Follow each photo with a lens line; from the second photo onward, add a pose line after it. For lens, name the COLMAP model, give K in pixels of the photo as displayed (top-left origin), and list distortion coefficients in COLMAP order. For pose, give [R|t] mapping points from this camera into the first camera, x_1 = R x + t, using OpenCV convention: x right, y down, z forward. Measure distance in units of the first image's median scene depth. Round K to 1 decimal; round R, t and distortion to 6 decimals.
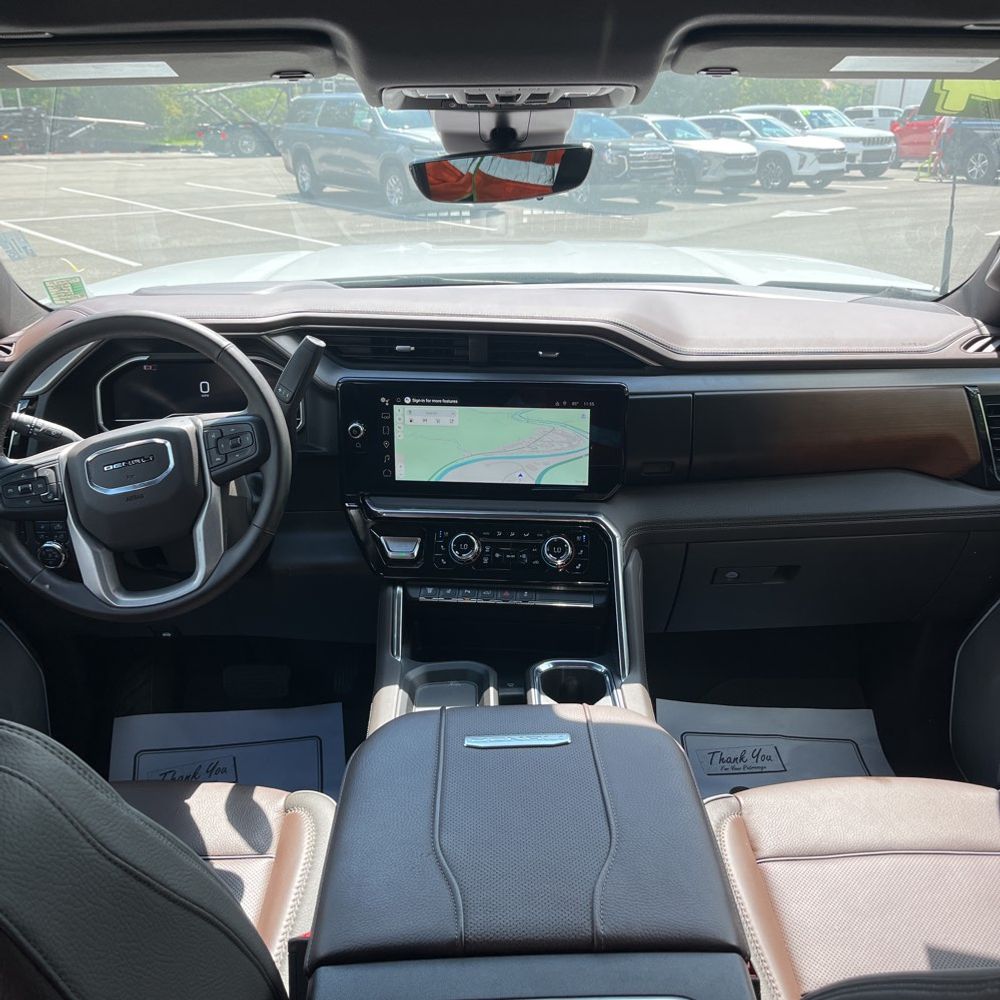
lens RADIAL K [[1012.1, 0, 524.9], [0, 1012.1, 497.2], [0, 0, 1]] dist [0.034892, -0.039896]
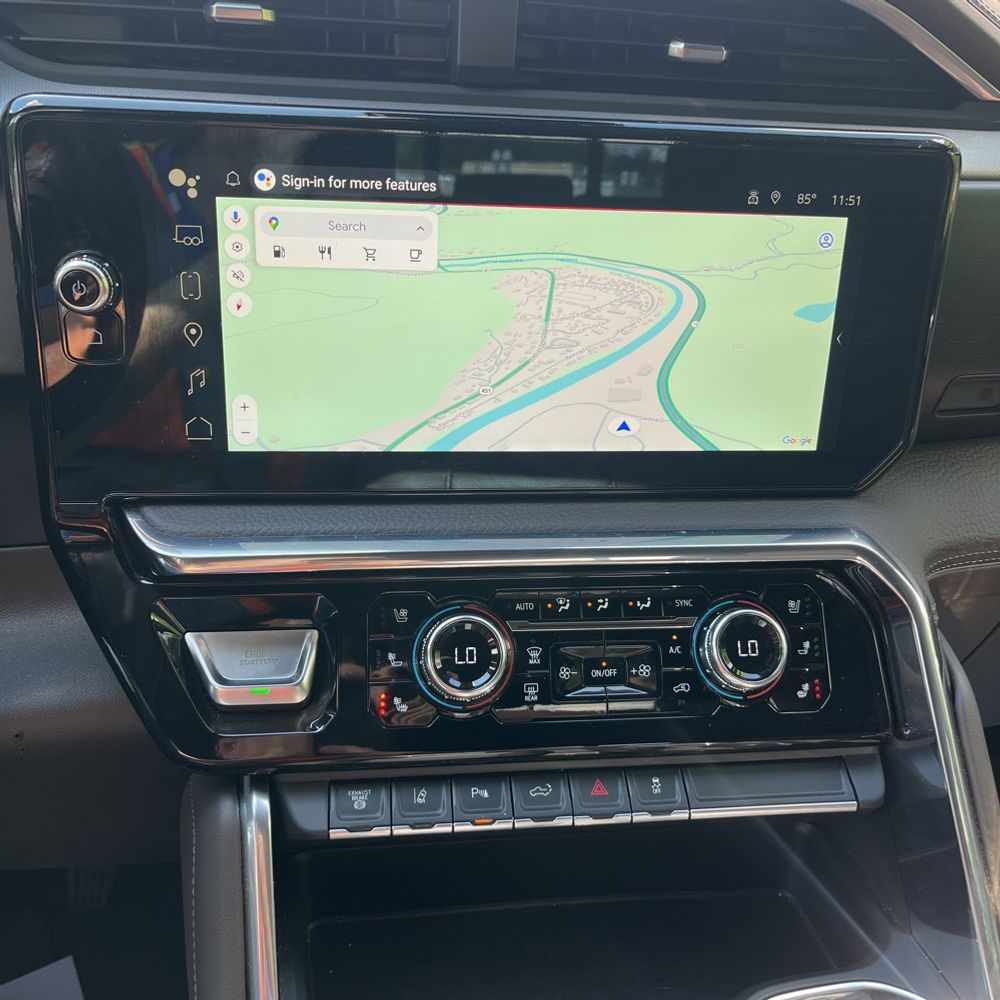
lens RADIAL K [[1012.1, 0, 524.9], [0, 1012.1, 497.2], [0, 0, 1]] dist [0.034892, -0.039896]
pose [[0.973333, -0.036817, 0.226424, -0.111883], [0.029134, 0.998884, 0.037184, -0.011877], [-0.227540, -0.029596, 0.973319, 0.687001]]
